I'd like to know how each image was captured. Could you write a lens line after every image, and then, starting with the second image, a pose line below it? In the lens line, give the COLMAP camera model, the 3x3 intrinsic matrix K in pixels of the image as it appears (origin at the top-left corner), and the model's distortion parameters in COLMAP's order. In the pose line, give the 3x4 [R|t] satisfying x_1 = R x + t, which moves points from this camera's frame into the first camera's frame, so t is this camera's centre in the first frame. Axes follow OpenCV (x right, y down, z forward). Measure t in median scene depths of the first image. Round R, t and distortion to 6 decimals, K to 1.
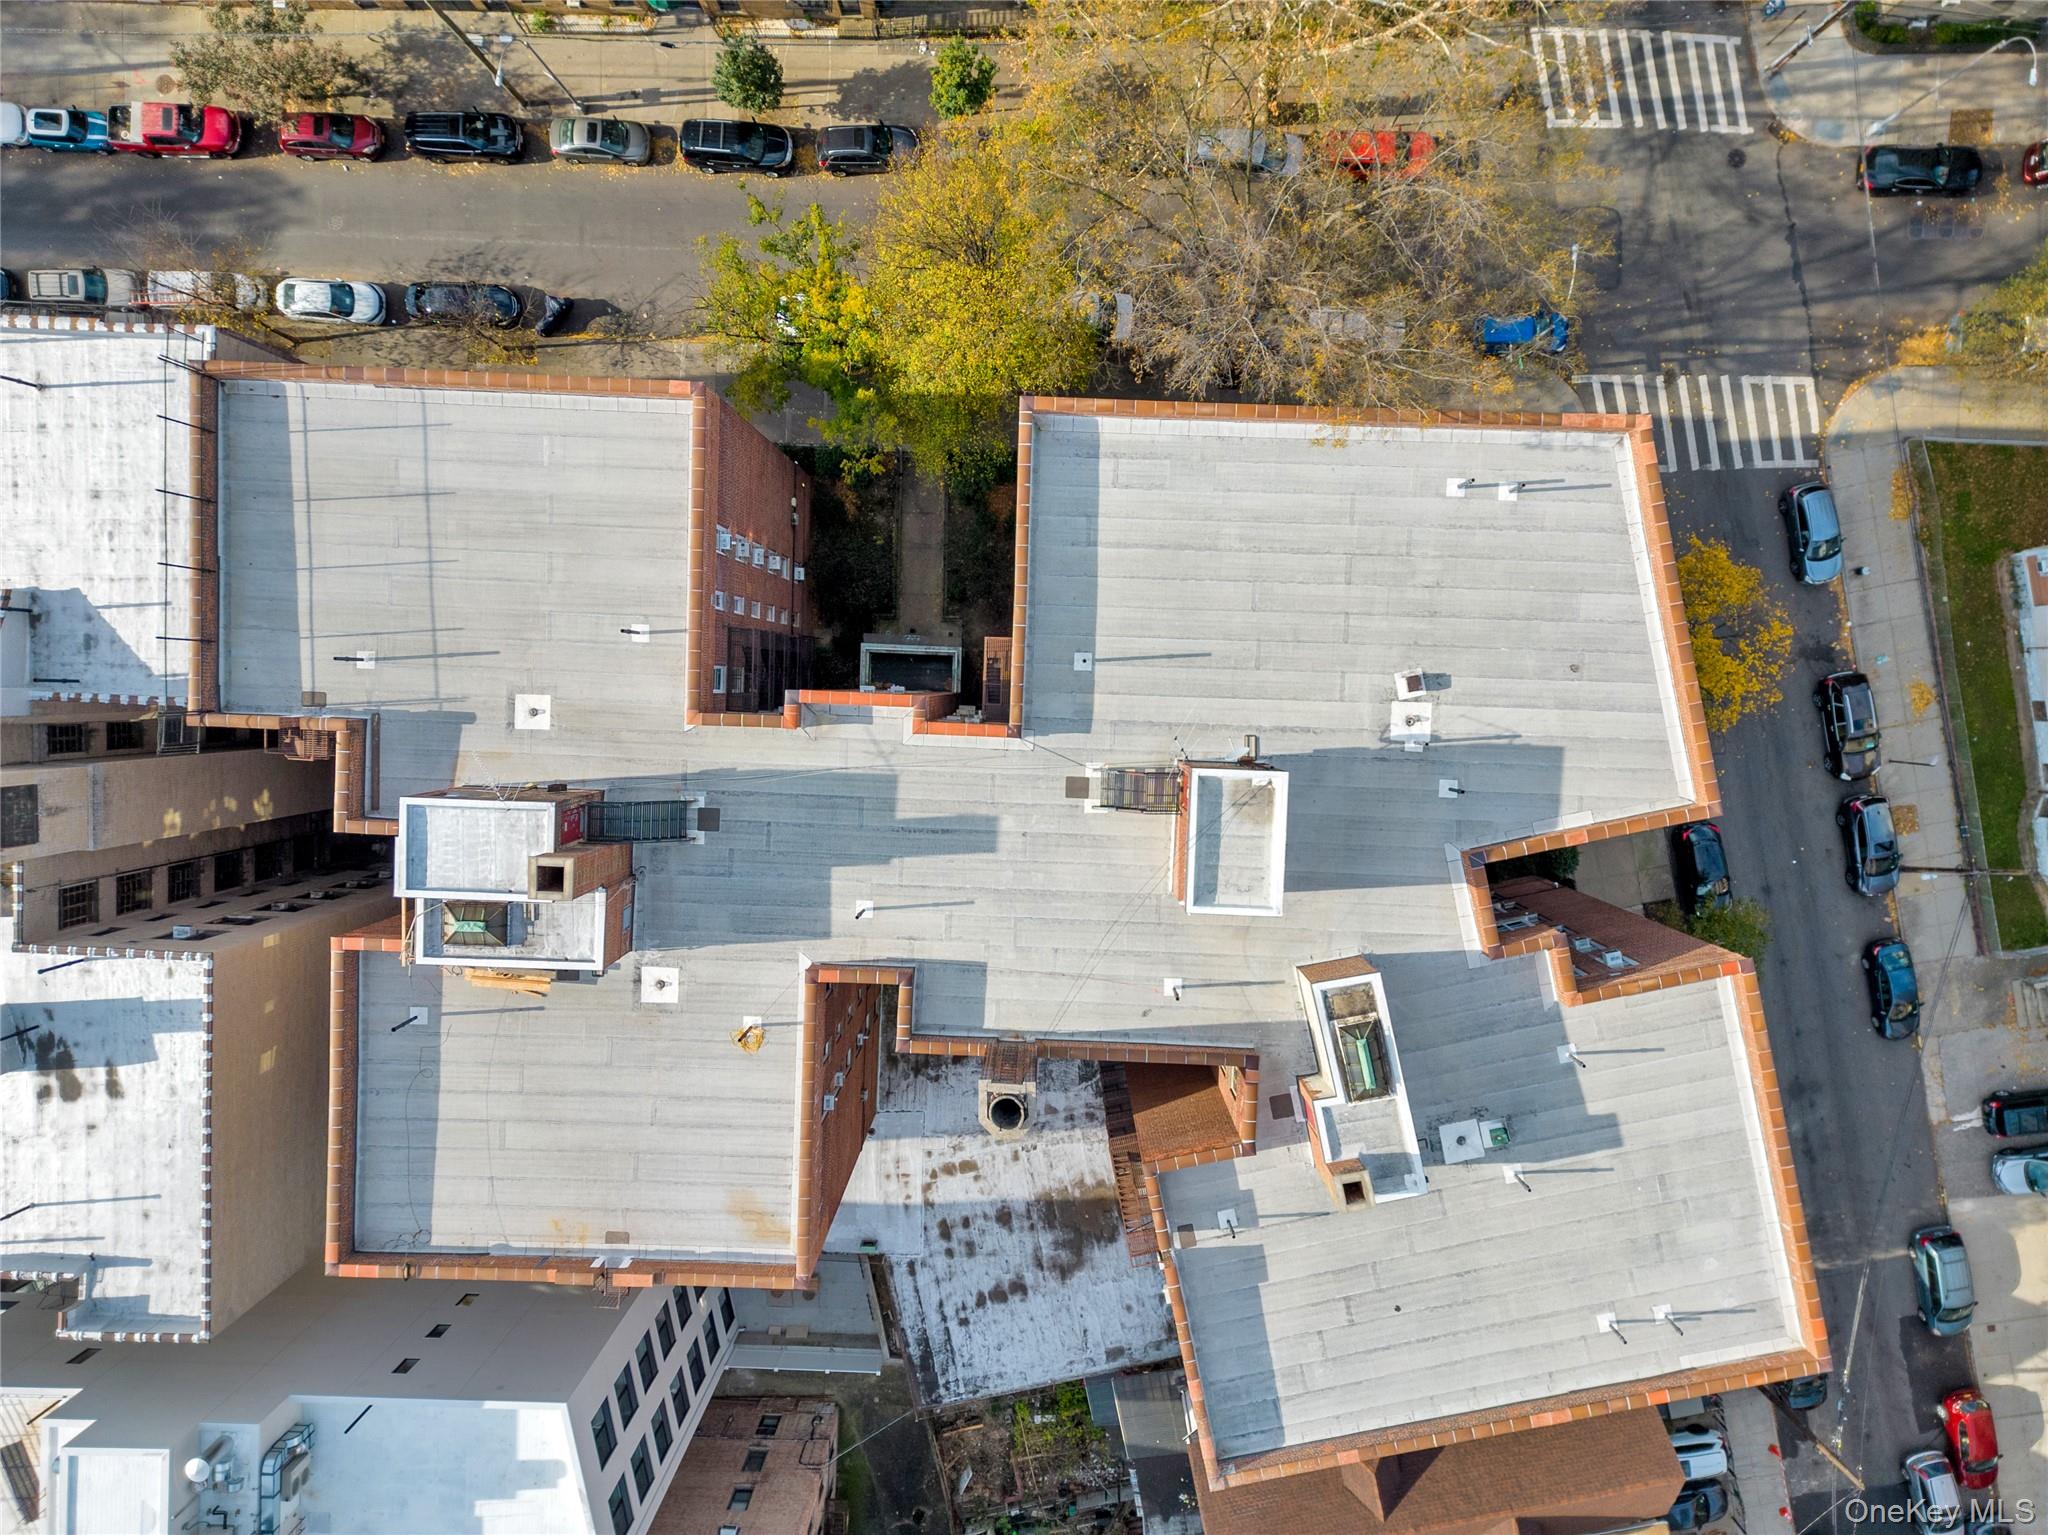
lens RADIAL K [[1399.7, 0, 1025.6], [0, 1399.7, 769.9], [0, 0, 1]] dist [0.025616, -0.008719]
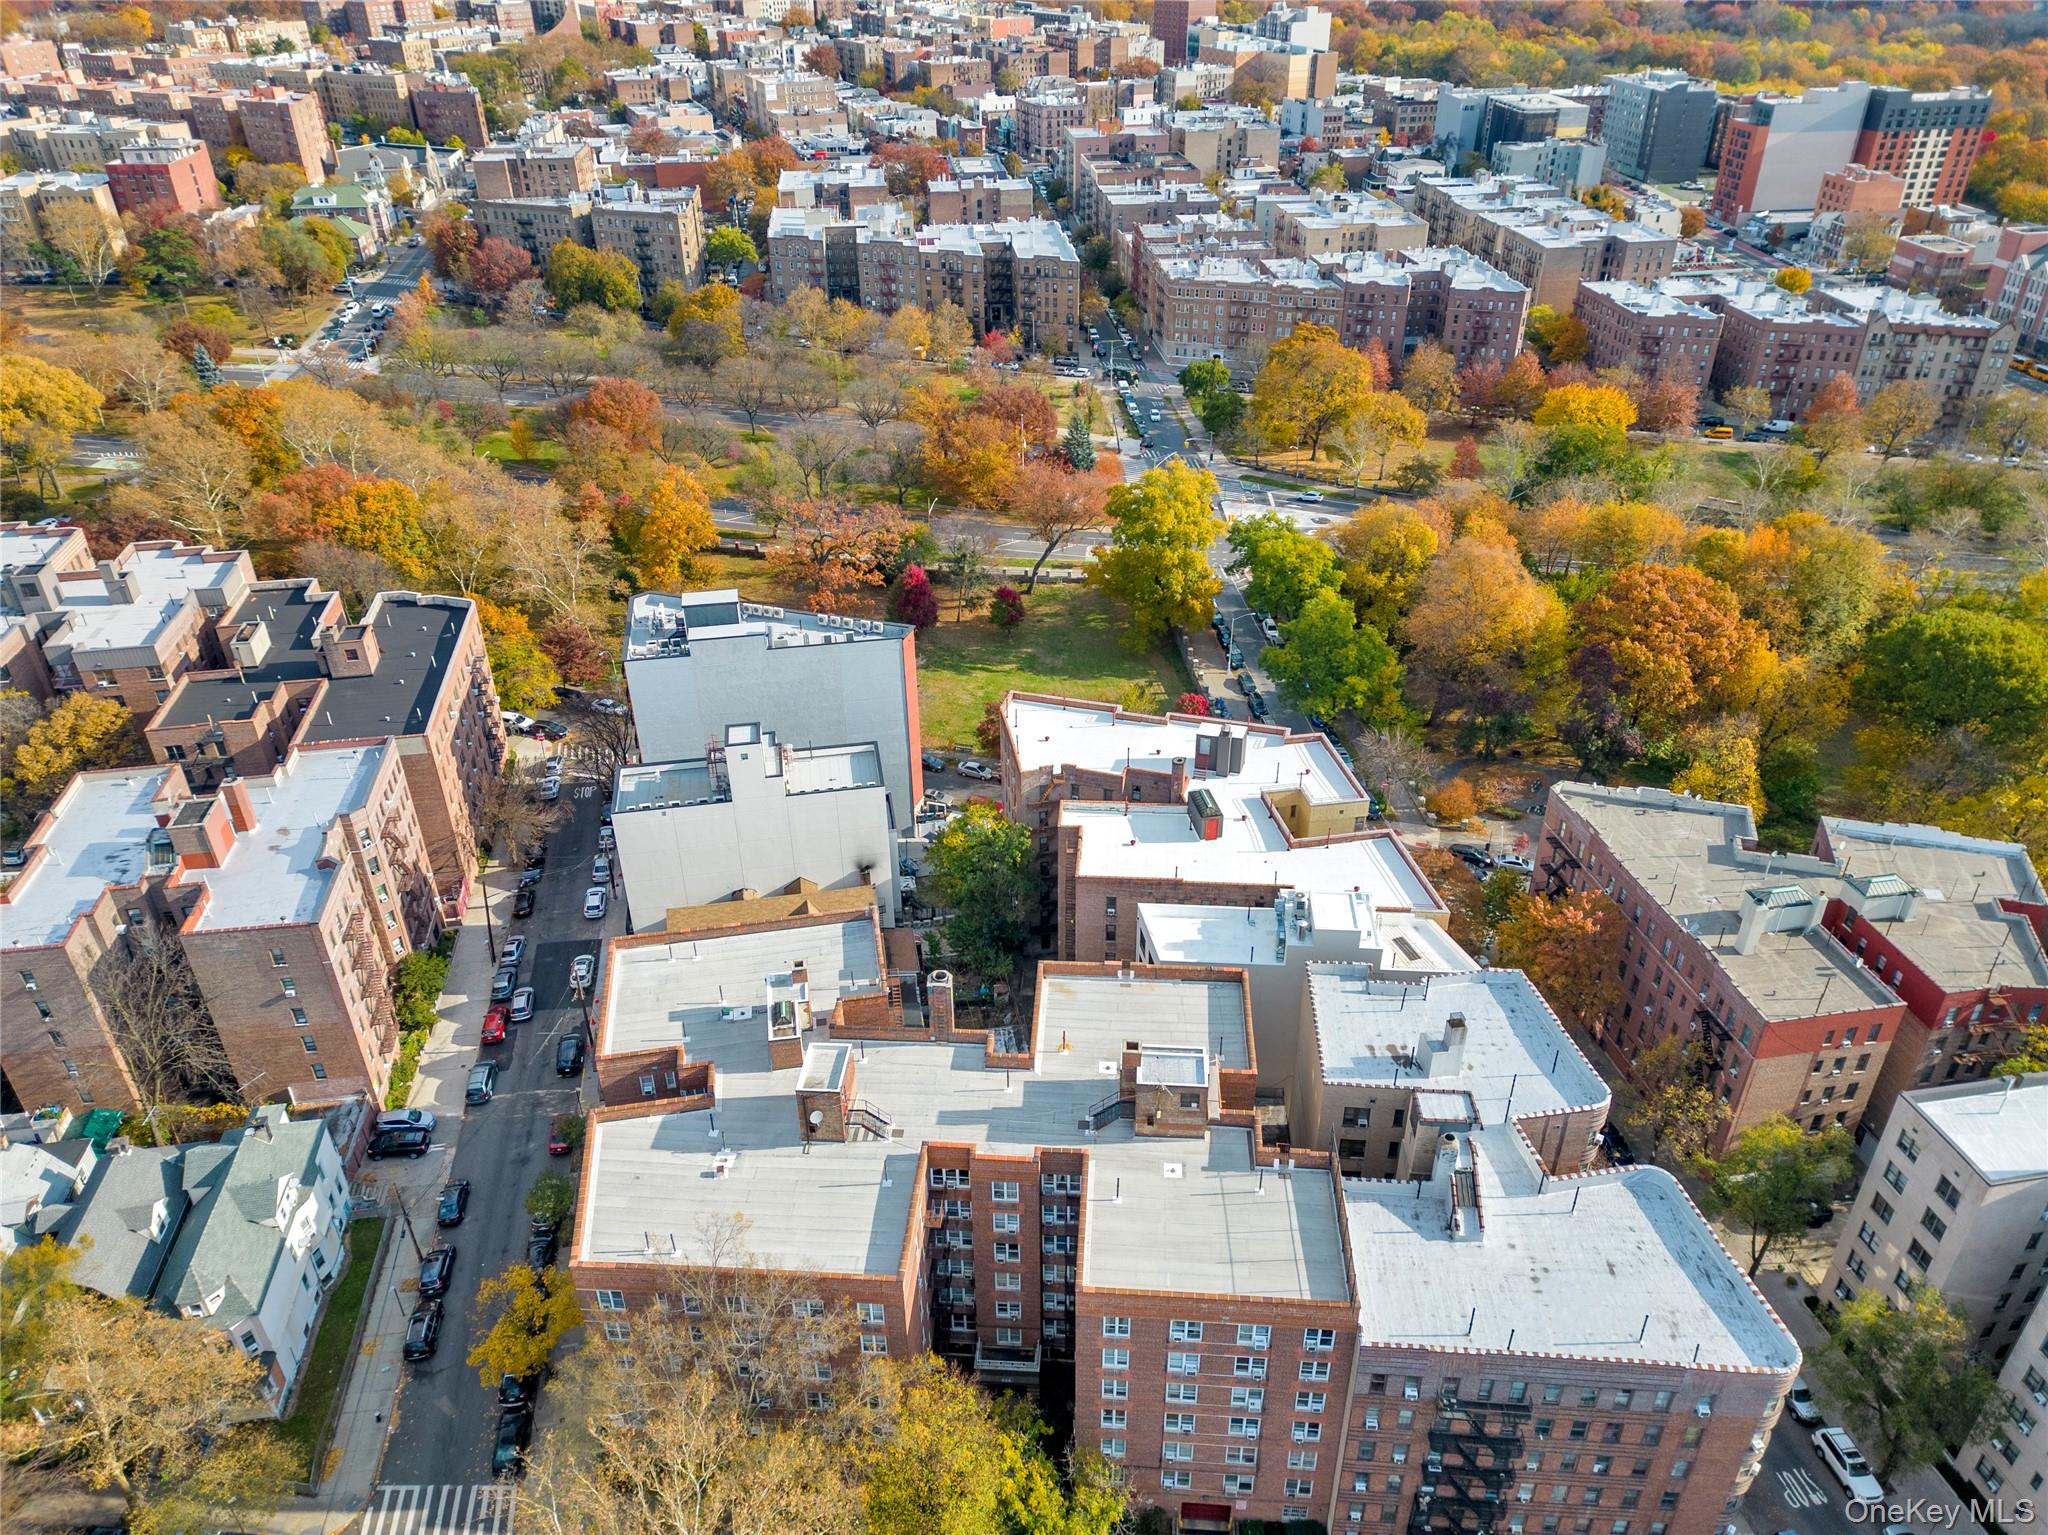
lens RADIAL K [[1399.7, 0, 1022.4], [0, 1399.7, 763.5], [0, 0, 1]] dist [0.025616, -0.008719]
pose [[-0.997245, -0.005248, 0.073990, -0.202217], [0.064655, -0.550424, 0.832378, -0.967563], [0.036358, 0.834869, 0.549247, -0.369460]]
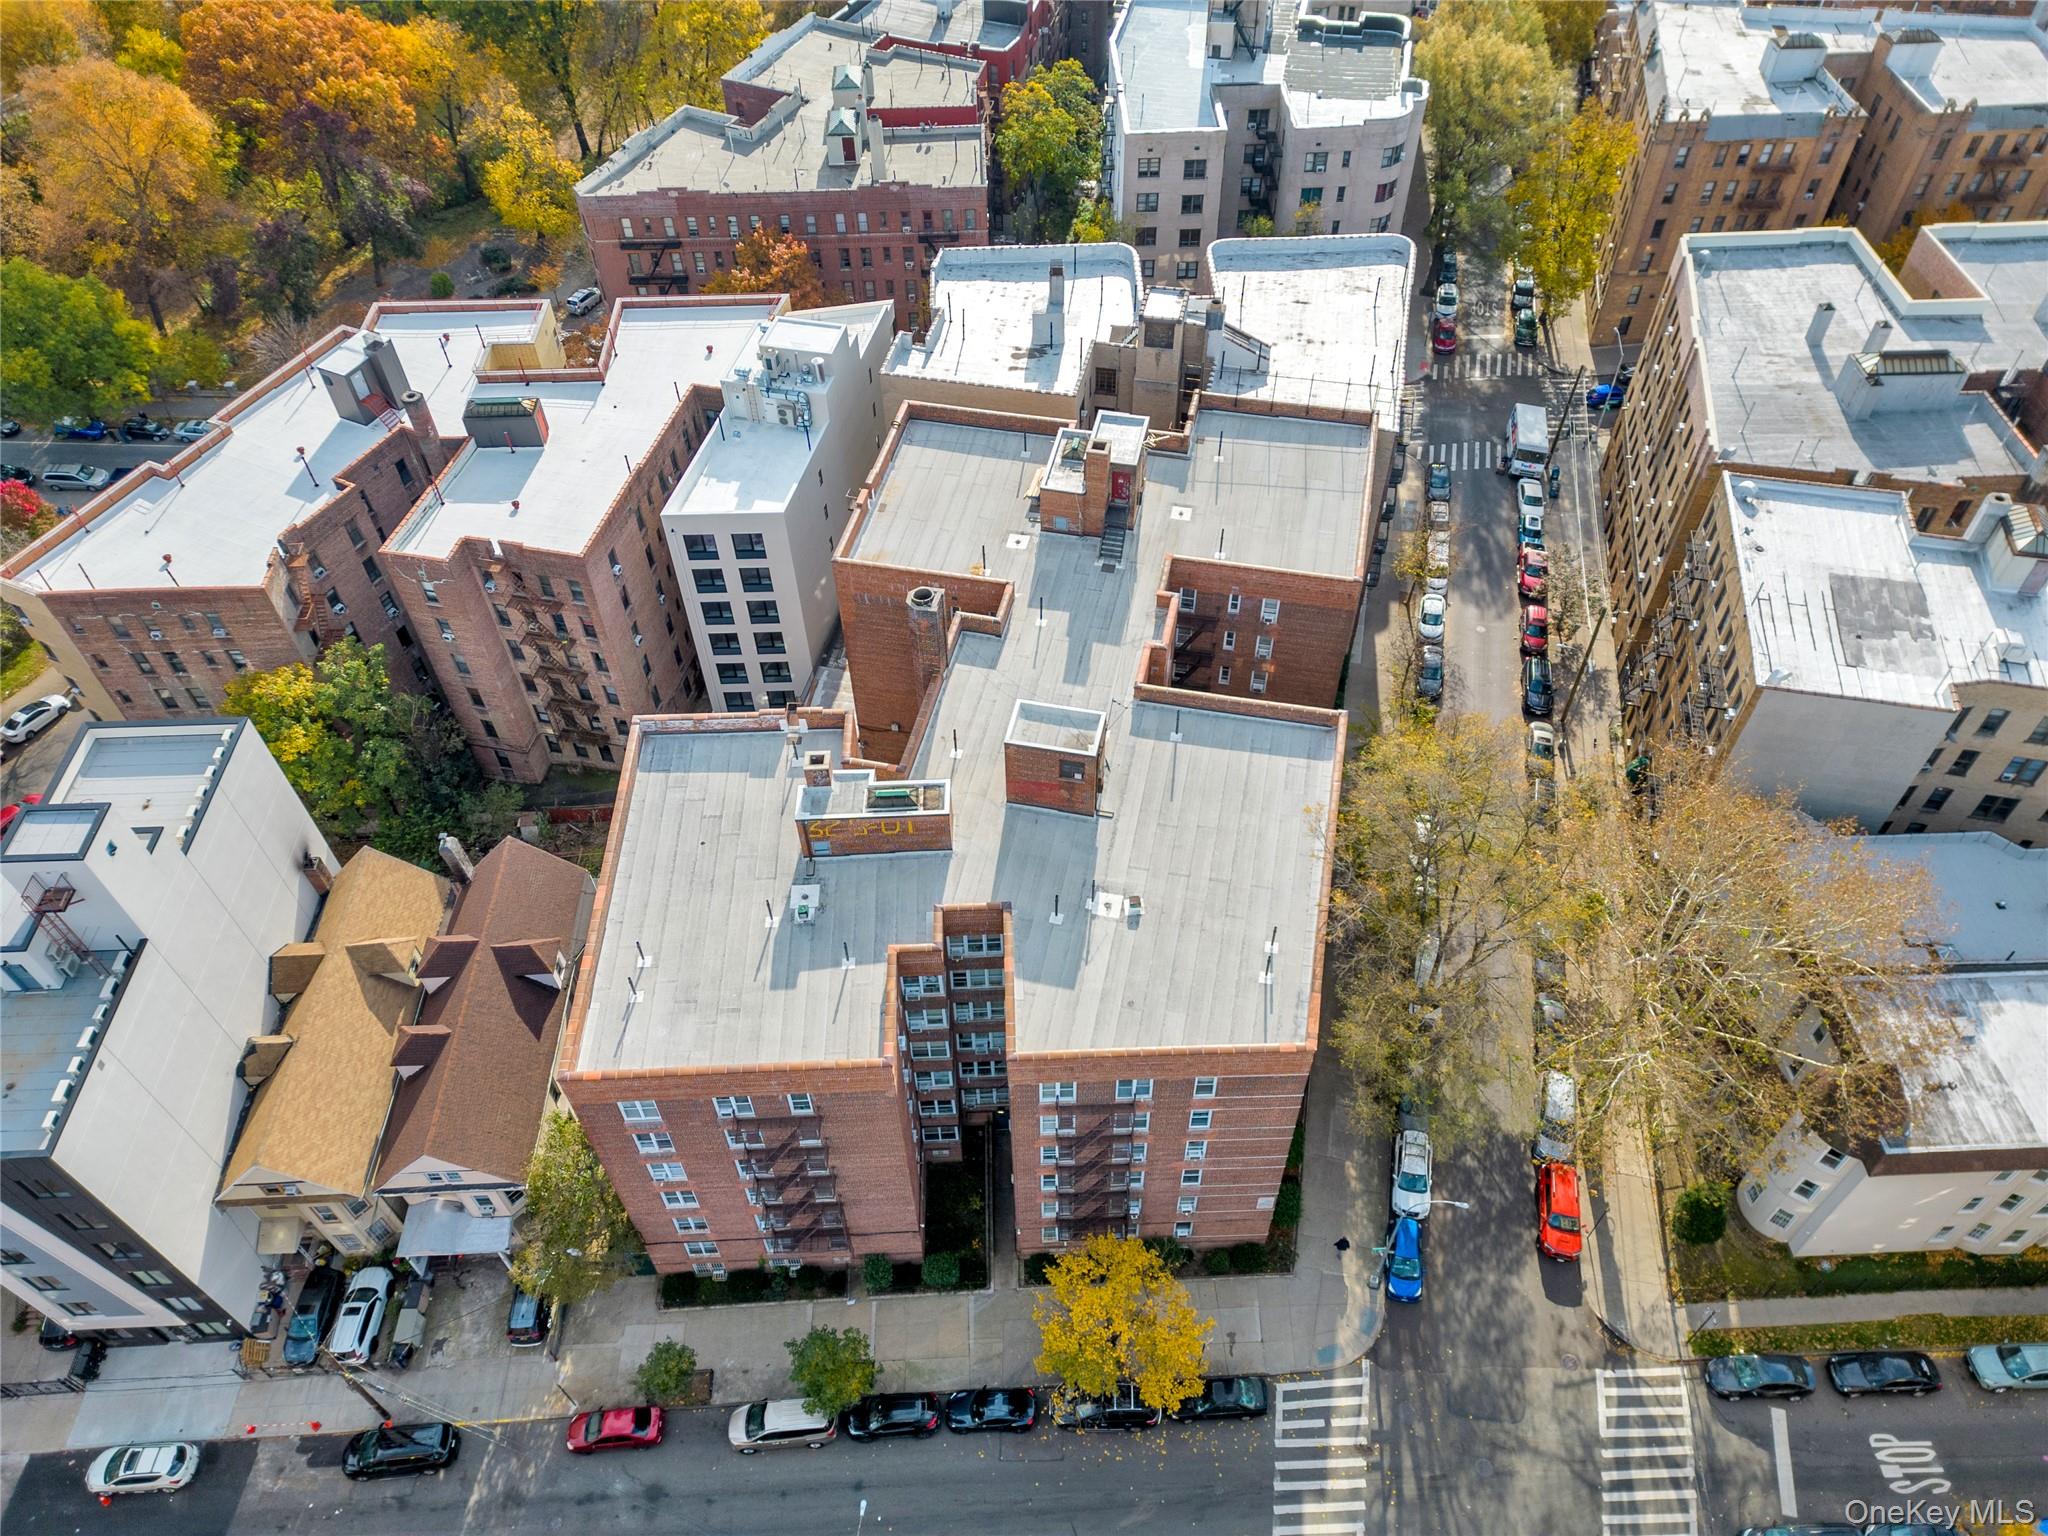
lens RADIAL K [[1399.7, 0, 1039.2], [0, 1399.7, 766.9], [0, 0, 1]] dist [0.025616, -0.008719]
pose [[-0.171683, 0.752731, -0.635548, 0.793437], [-0.984118, -0.160594, 0.075639, -0.037474], [-0.045130, 0.638440, 0.768347, -0.122178]]
